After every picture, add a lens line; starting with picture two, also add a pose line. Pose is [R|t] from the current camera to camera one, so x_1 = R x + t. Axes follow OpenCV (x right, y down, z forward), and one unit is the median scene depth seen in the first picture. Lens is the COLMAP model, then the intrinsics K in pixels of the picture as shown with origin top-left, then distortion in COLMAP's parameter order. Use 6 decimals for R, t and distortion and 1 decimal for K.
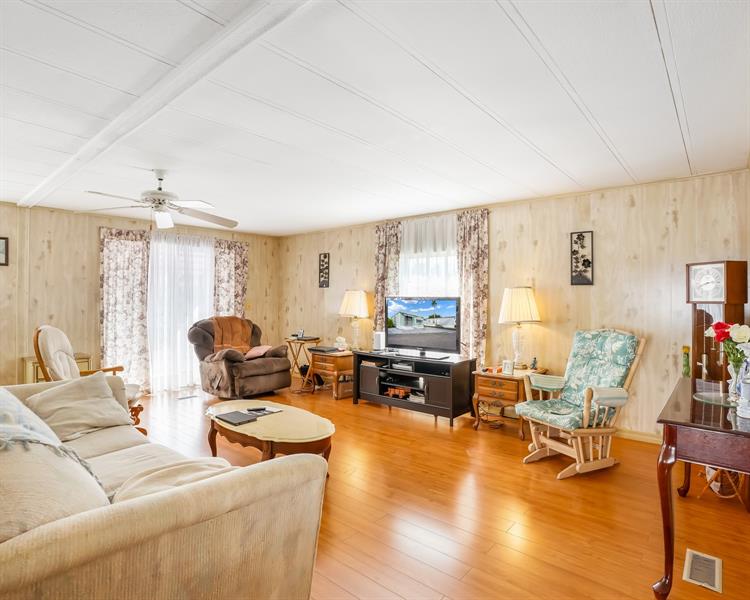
lens RADIAL K [[422.6, 0, 377.9], [0, 422.6, 298.6], [0, 0, 1]] dist [-0.053344, 0.021562]
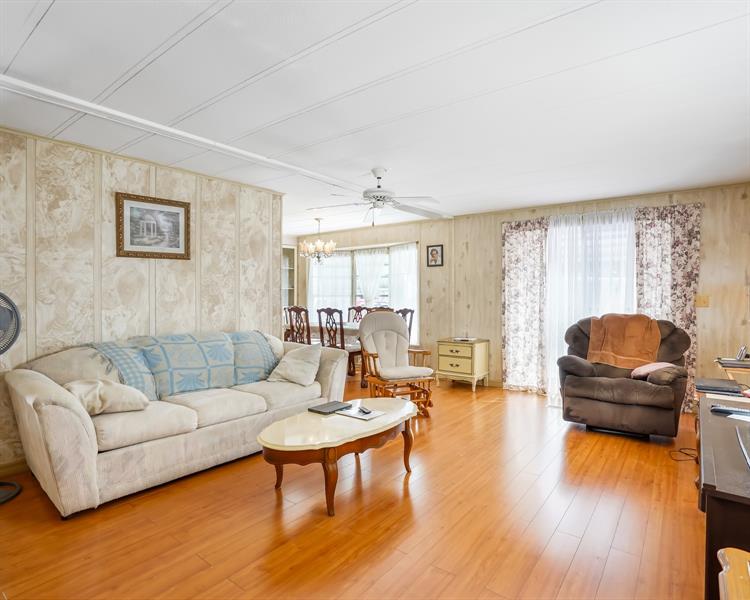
lens RADIAL K [[422.6, 0, 372.9], [0, 422.6, 300.8], [0, 0, 1]] dist [-0.053344, 0.021562]
pose [[0.052708, 0.012687, -0.998529, 0.359509], [-0.003278, 0.999916, 0.012531, 0.012597], [0.998605, 0.002612, 0.052745, 0.580090]]
